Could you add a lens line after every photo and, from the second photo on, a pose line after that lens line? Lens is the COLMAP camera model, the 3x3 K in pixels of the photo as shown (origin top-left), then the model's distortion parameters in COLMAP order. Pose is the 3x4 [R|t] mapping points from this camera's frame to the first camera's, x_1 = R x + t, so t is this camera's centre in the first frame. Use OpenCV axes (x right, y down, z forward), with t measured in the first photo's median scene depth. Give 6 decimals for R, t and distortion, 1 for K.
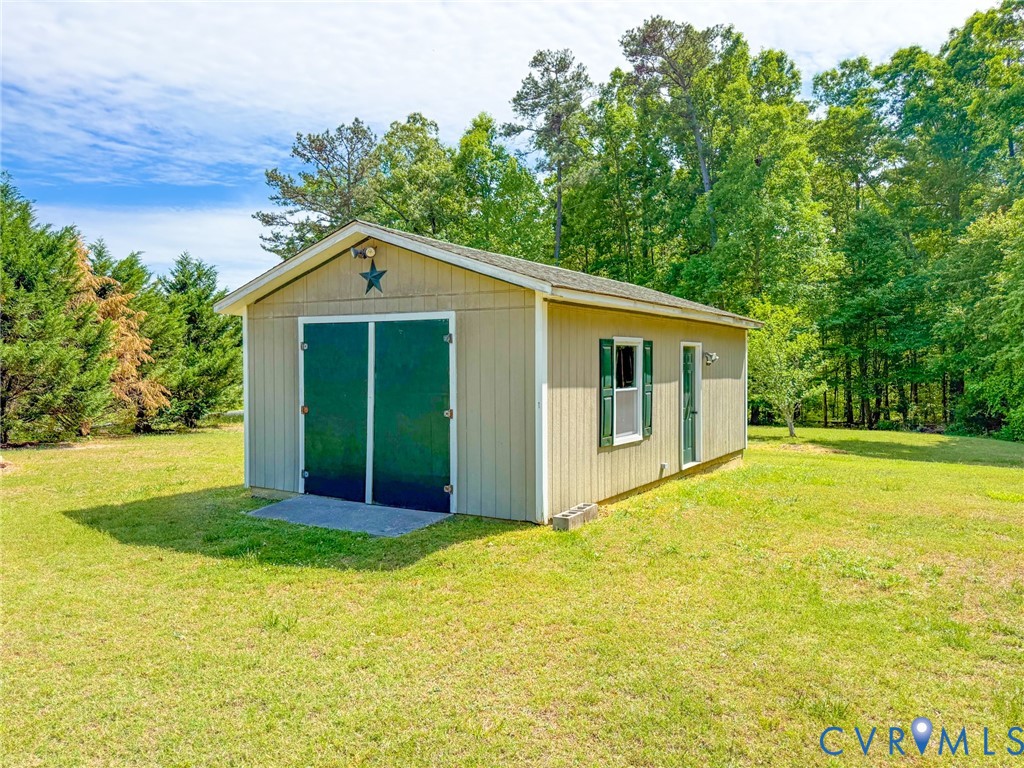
lens RADIAL K [[717.6, 0, 512.0], [0, 717.6, 384.0], [0, 0, 1]] dist [0.050539, -0.071407]
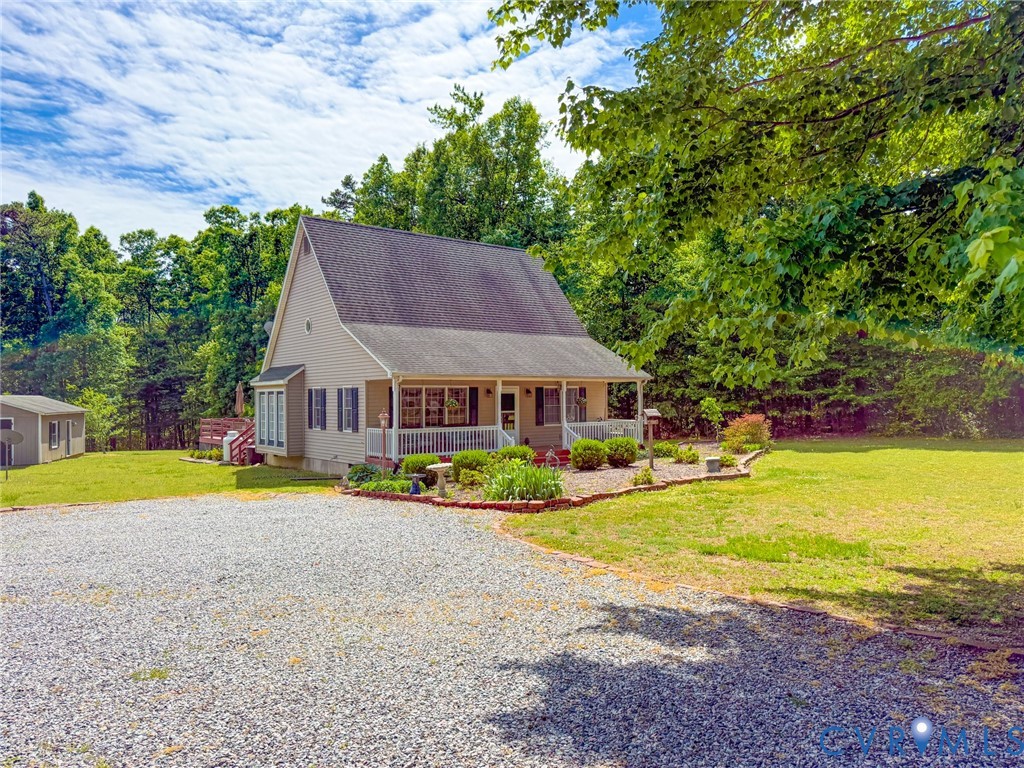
lens RADIAL K [[736.7, 0, 512.0], [0, 736.7, 384.0], [0, 0, 1]] dist [0.046615, -0.083540]
pose [[0.655889, 0.007509, 0.754820, -0.336201], [0.030244, 0.998886, -0.036217, -0.012503], [-0.754251, 0.046583, 0.654932, -0.950052]]
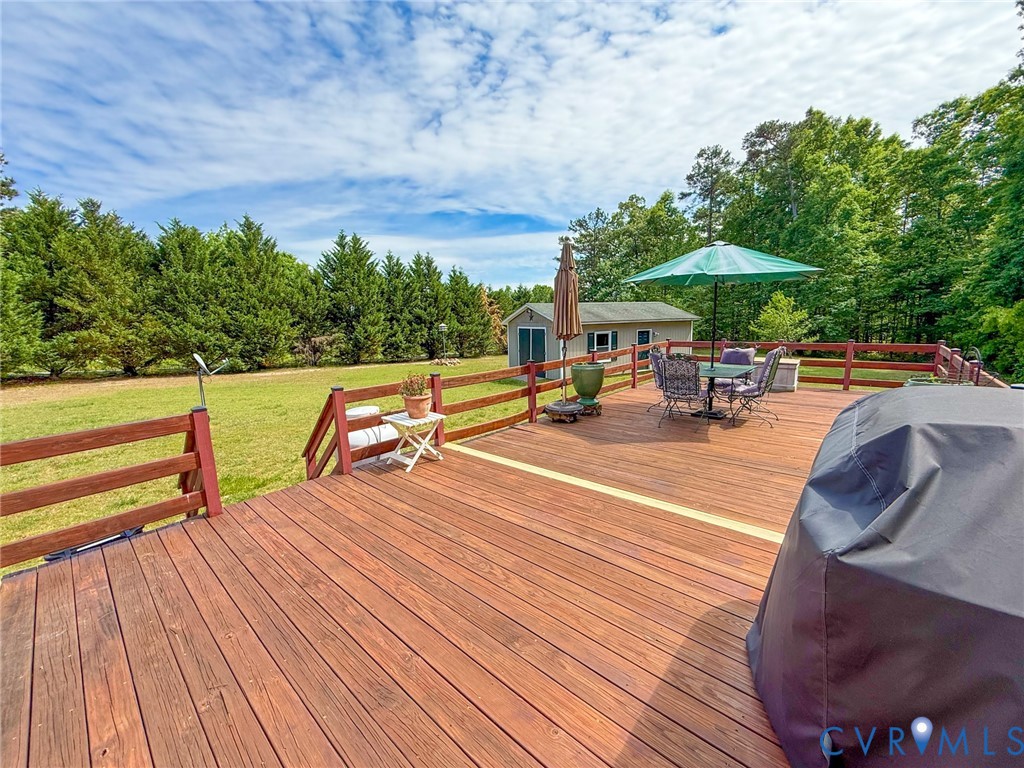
lens RADIAL K [[406.7, 0, 503.7], [0, 406.7, 380.9], [0, 0, 1]] dist [-0.001169, 0.000121]
pose [[0.861038, 0.058314, -0.505187, 0.197142], [0.009199, 0.991455, 0.130124, -0.023214], [0.508458, -0.116689, 0.853144, -0.240607]]
